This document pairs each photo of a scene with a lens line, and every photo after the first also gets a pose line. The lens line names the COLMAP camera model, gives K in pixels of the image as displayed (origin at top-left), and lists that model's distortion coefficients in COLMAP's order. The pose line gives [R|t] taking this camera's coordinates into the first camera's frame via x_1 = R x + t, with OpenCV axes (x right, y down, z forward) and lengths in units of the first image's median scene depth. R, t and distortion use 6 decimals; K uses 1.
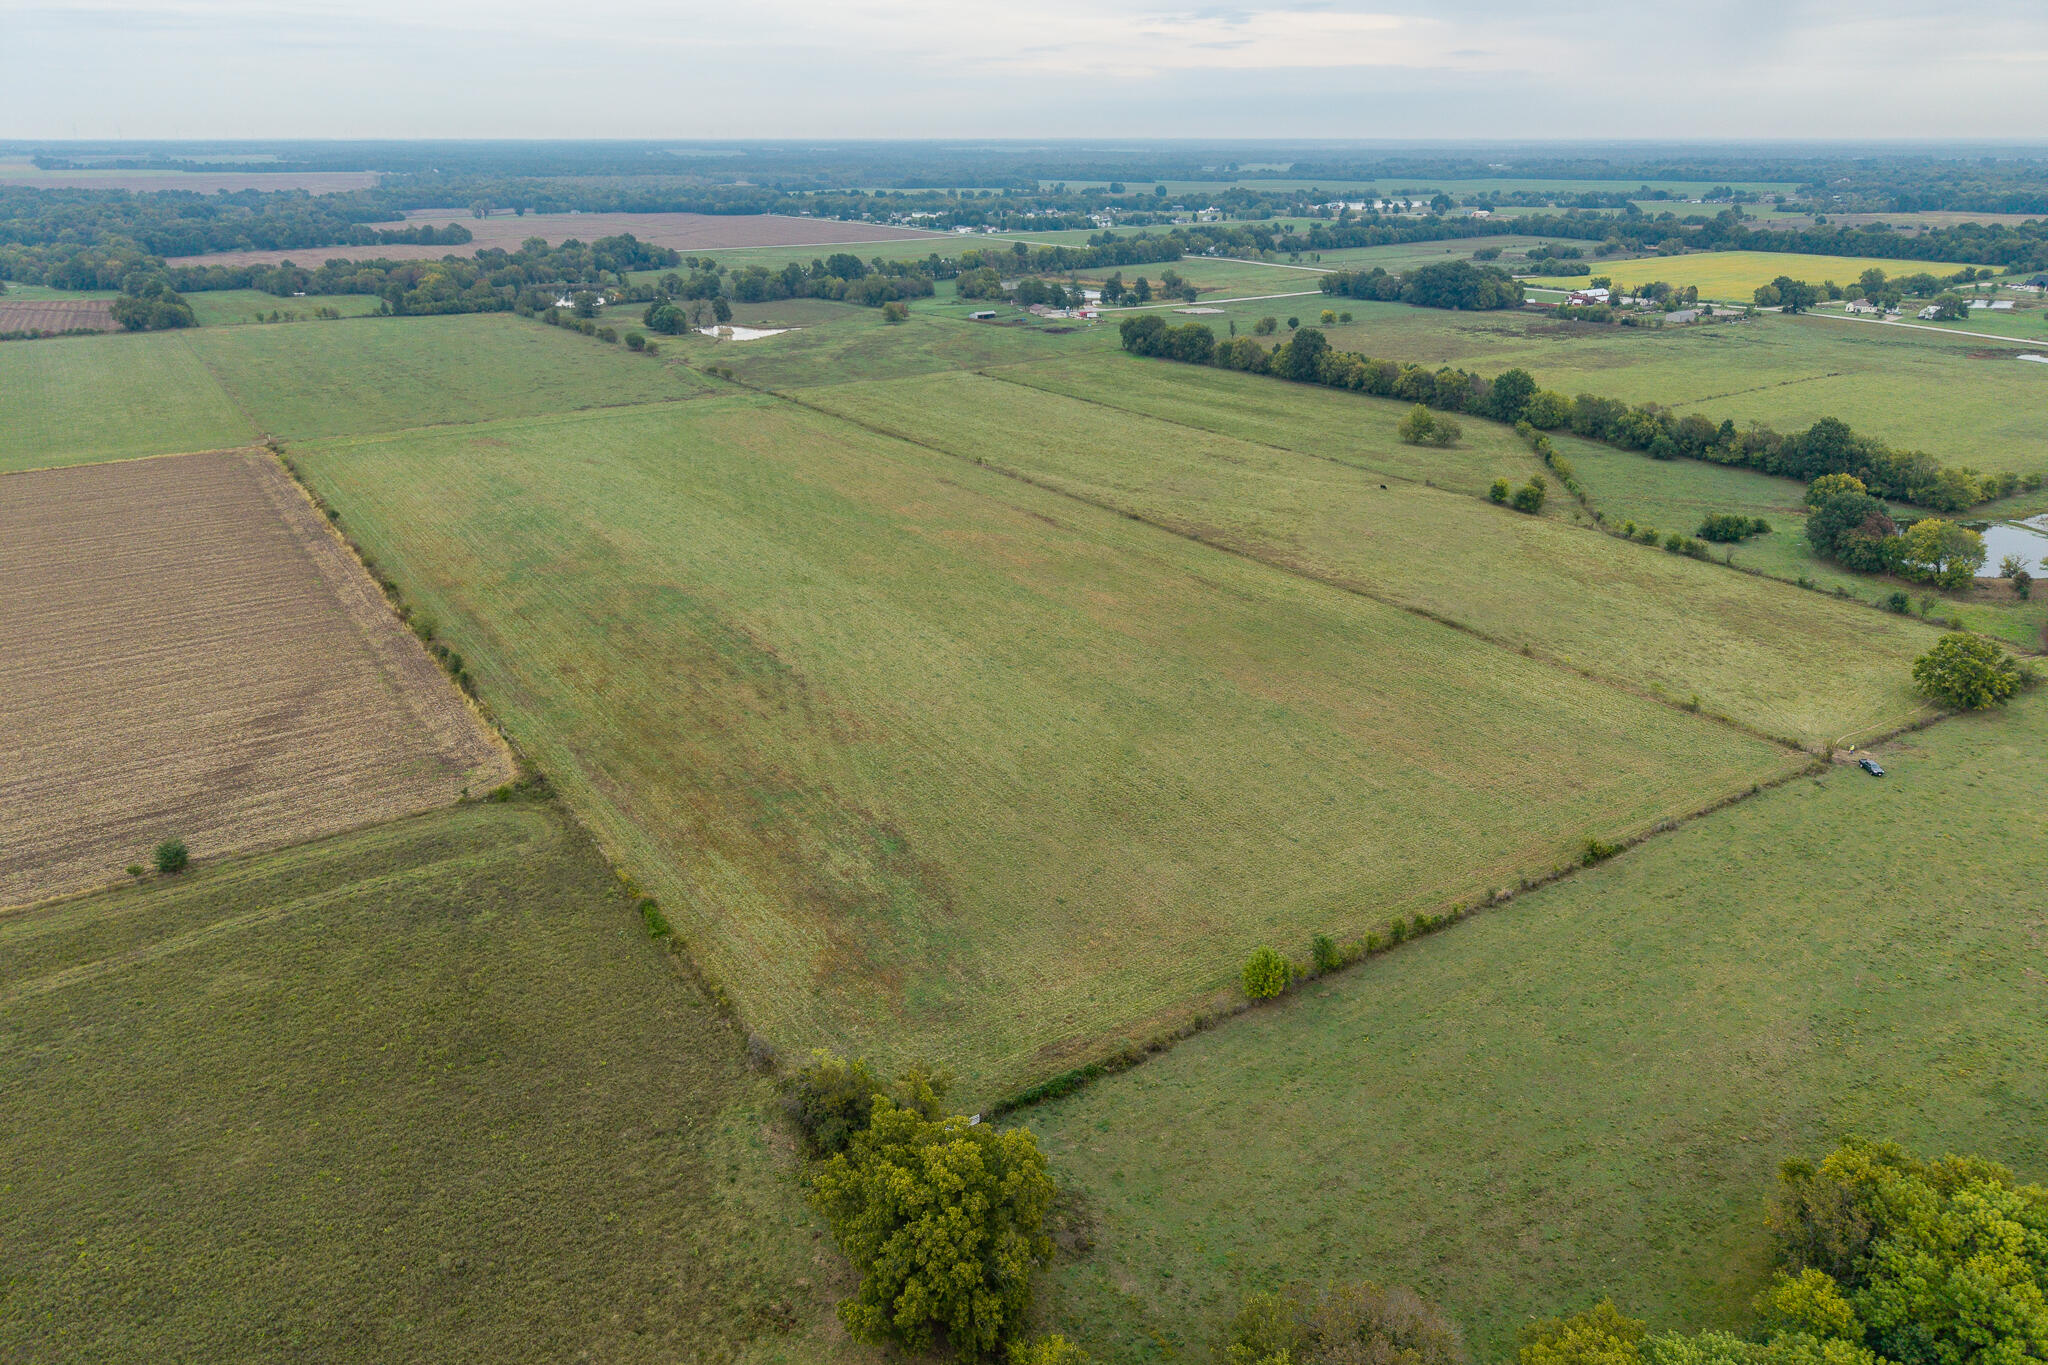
lens RADIAL K [[1371.7, 0, 1025.1], [0, 1371.7, 697.1], [0, 0, 1]] dist [0.027361, -0.029001]
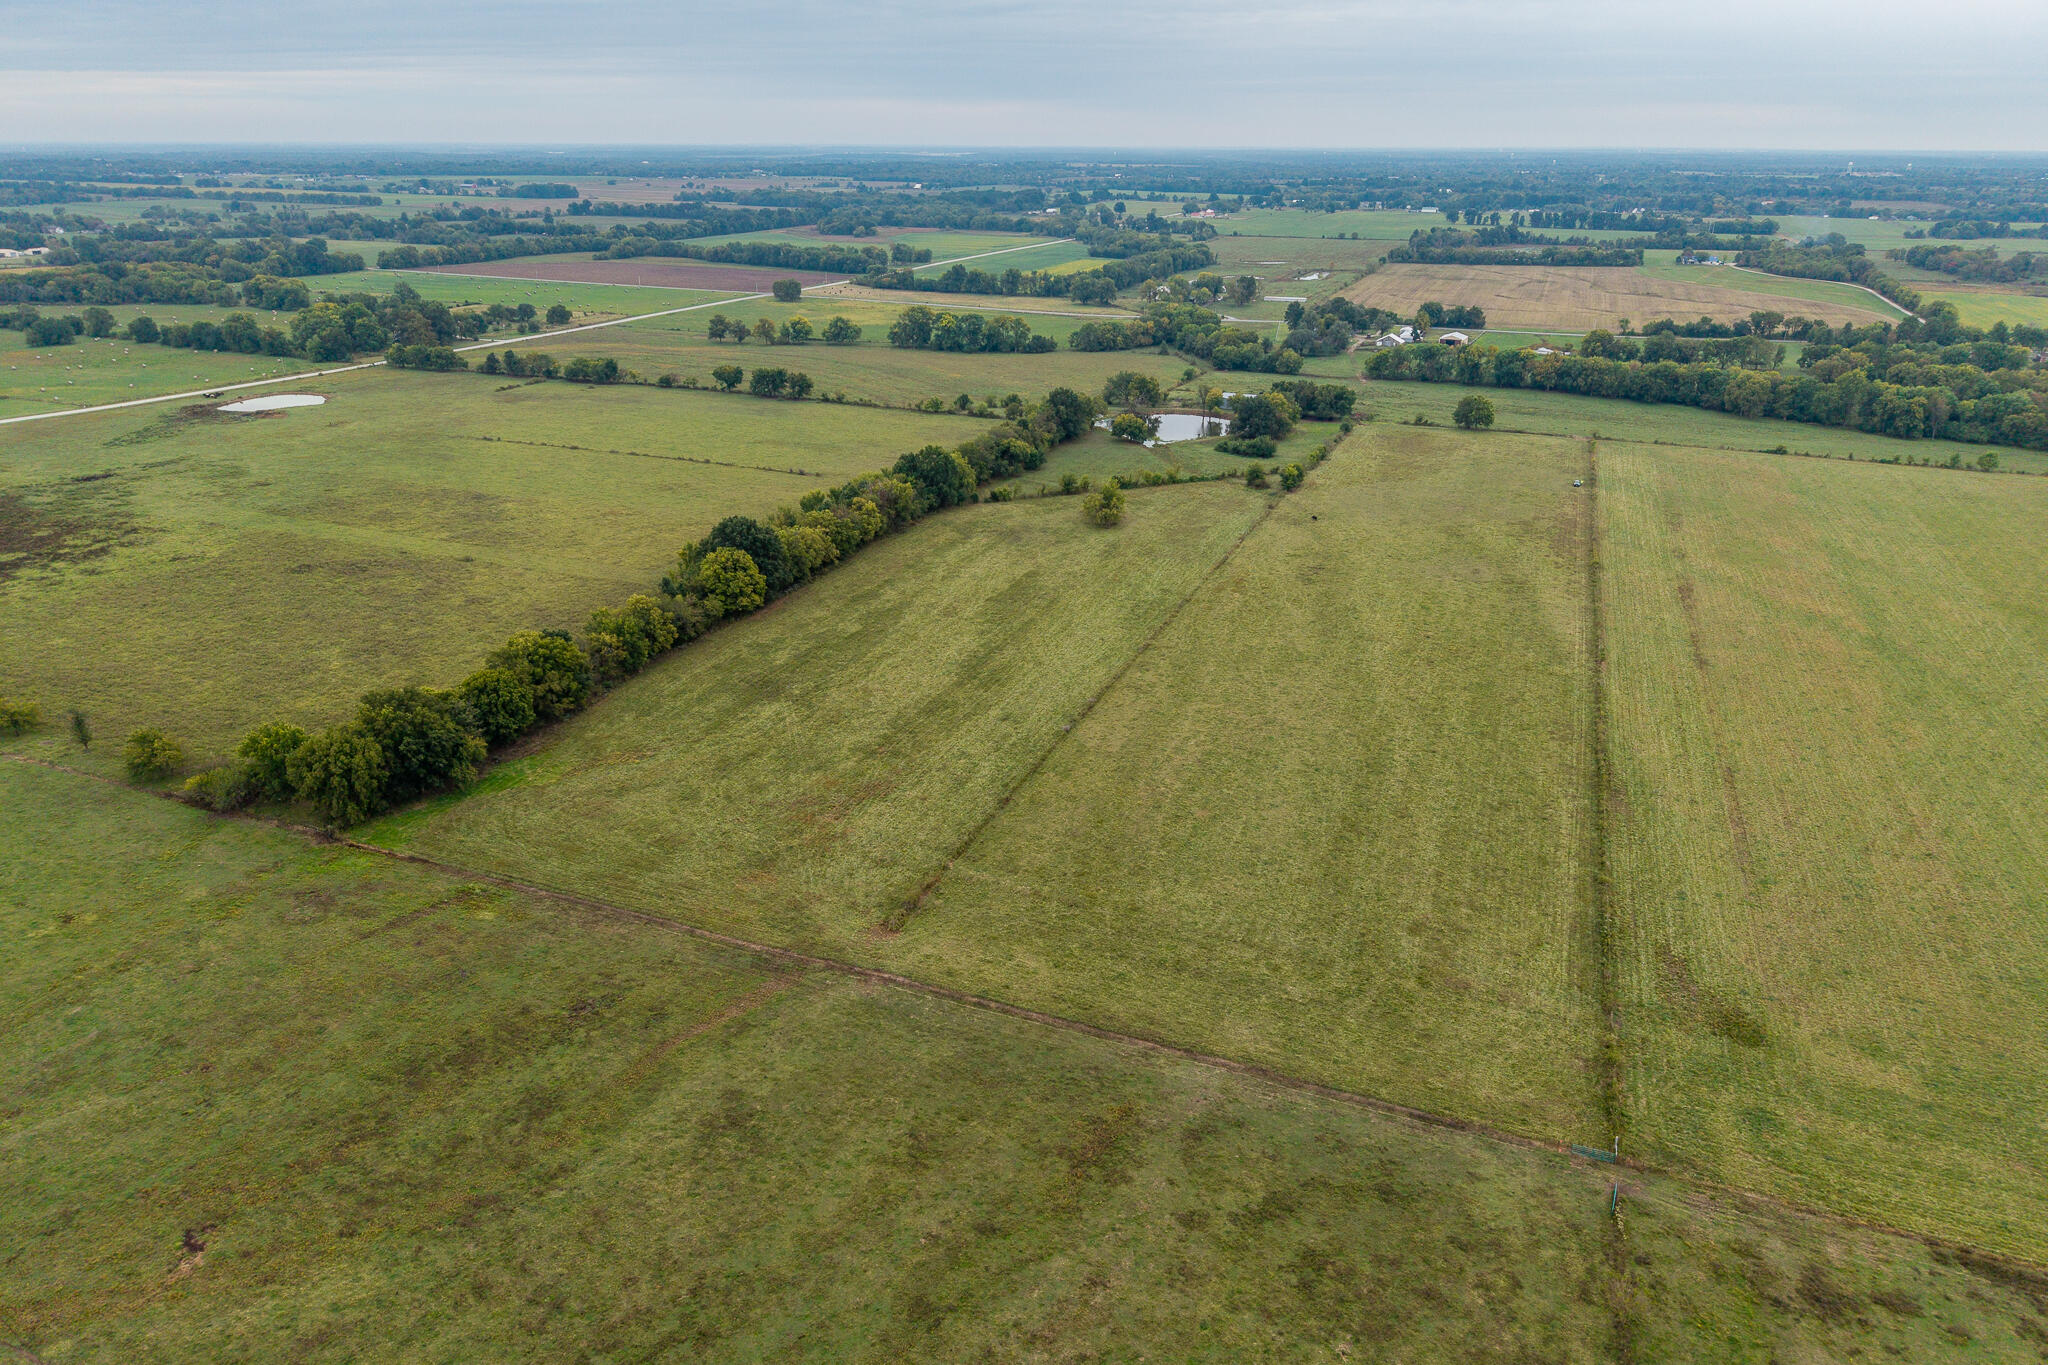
lens RADIAL K [[1371.7, 0, 1022.7], [0, 1371.7, 674.4], [0, 0, 1]] dist [0.027361, -0.029001]
pose [[-0.567289, -0.299434, 0.767152, -0.503596], [0.309261, 0.785910, 0.535447, -0.793430], [-0.763243, 0.541004, -0.353235, 1.891551]]
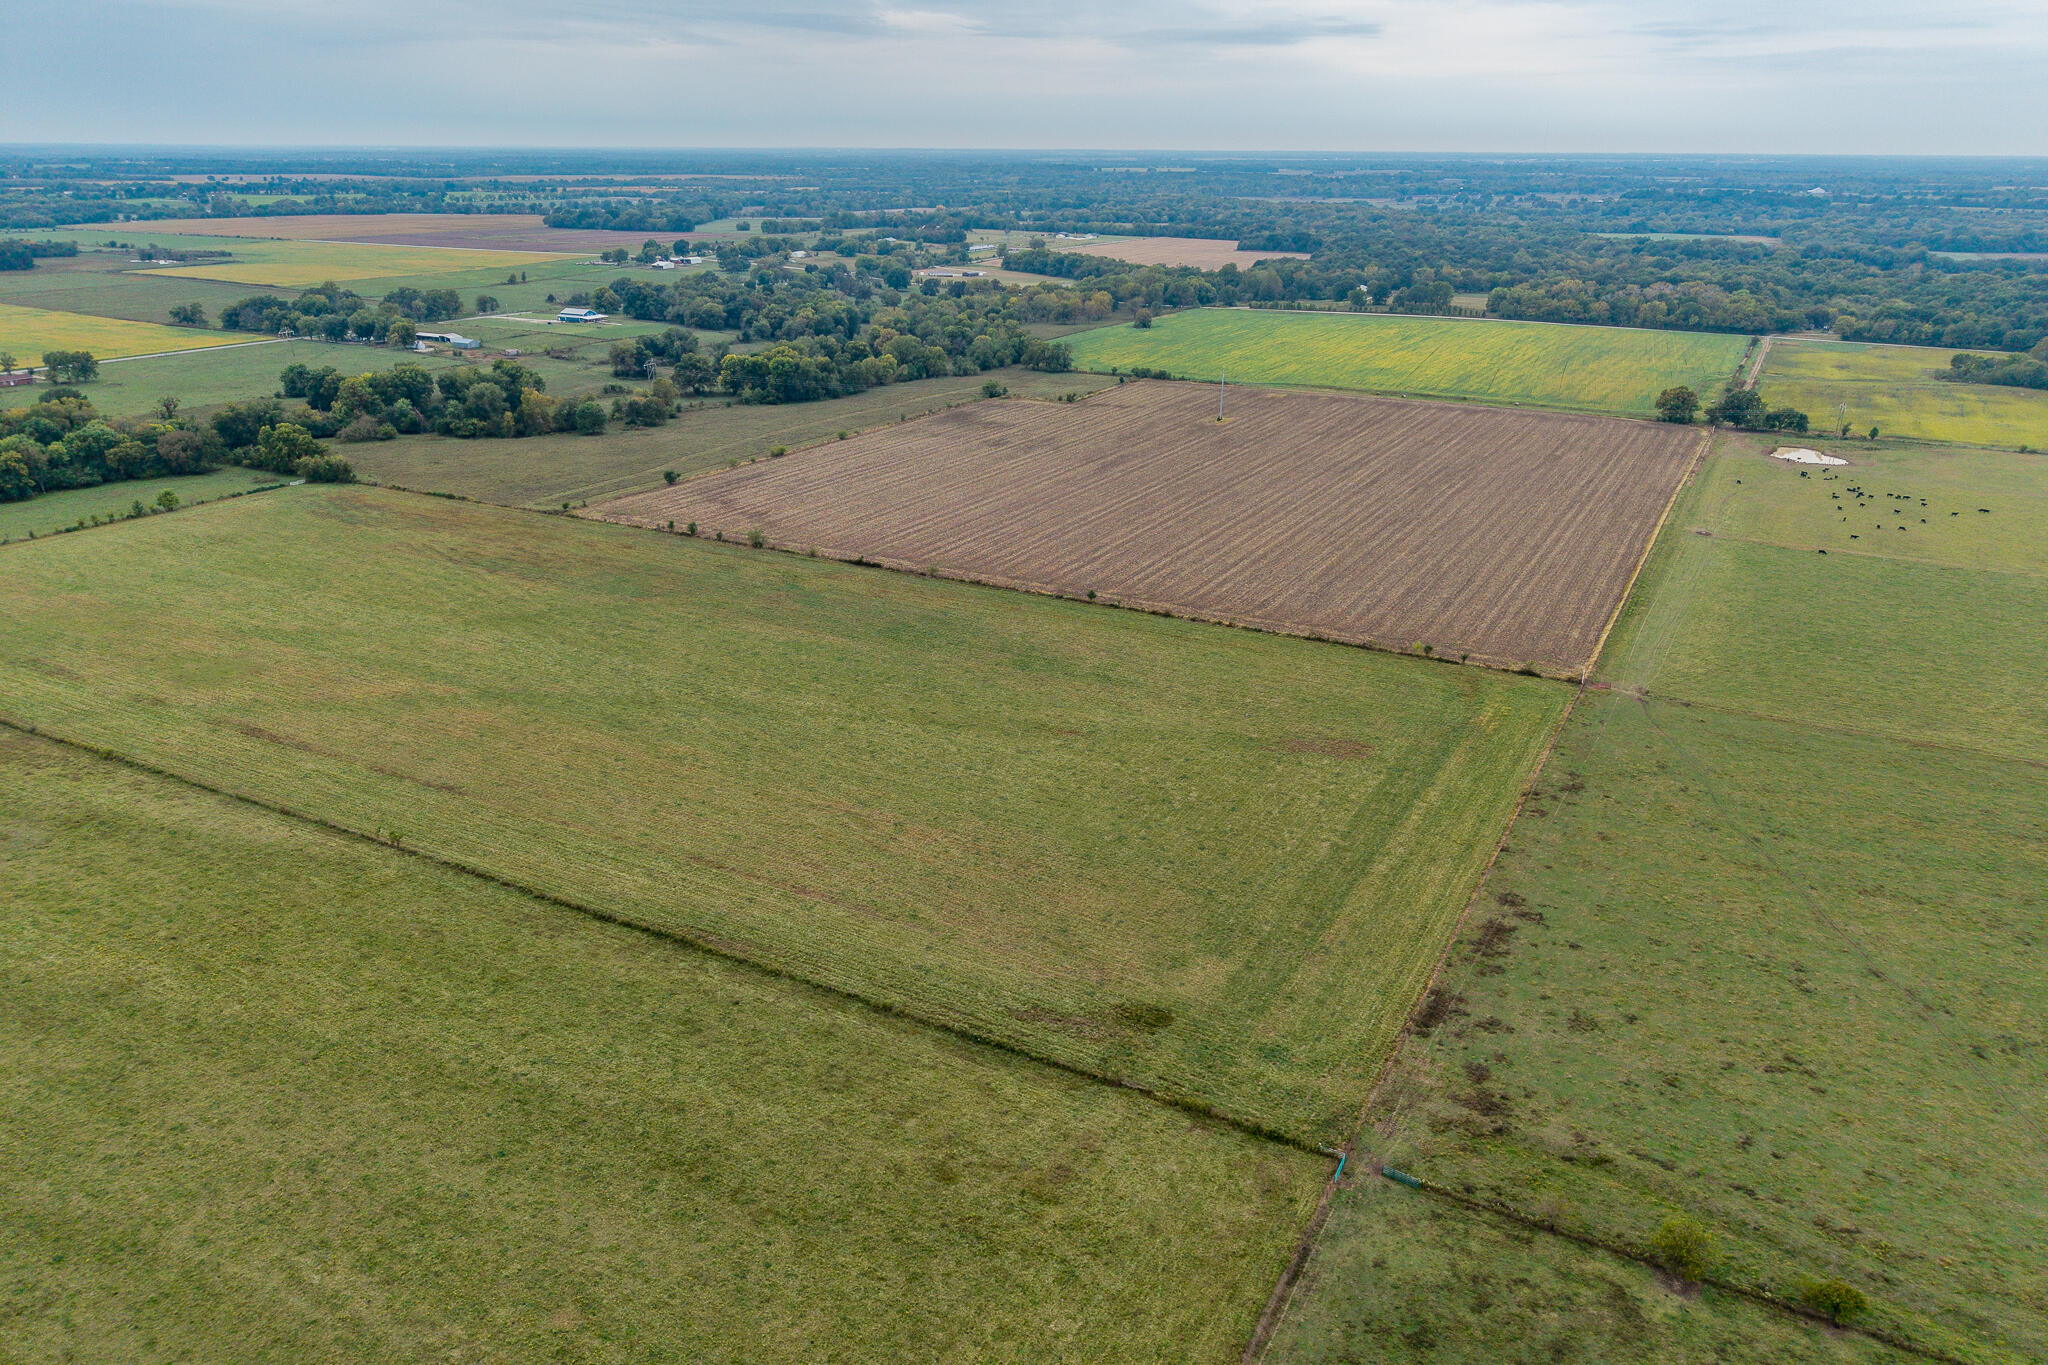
lens RADIAL K [[1371.7, 0, 1030.8], [0, 1371.7, 691.8], [0, 0, 1]] dist [0.027361, -0.029001]
pose [[-0.884612, 0.166720, -0.435506, -0.037107], [-0.183855, 0.733569, 0.654274, -0.788247], [0.428554, 0.658849, -0.618271, 1.816888]]
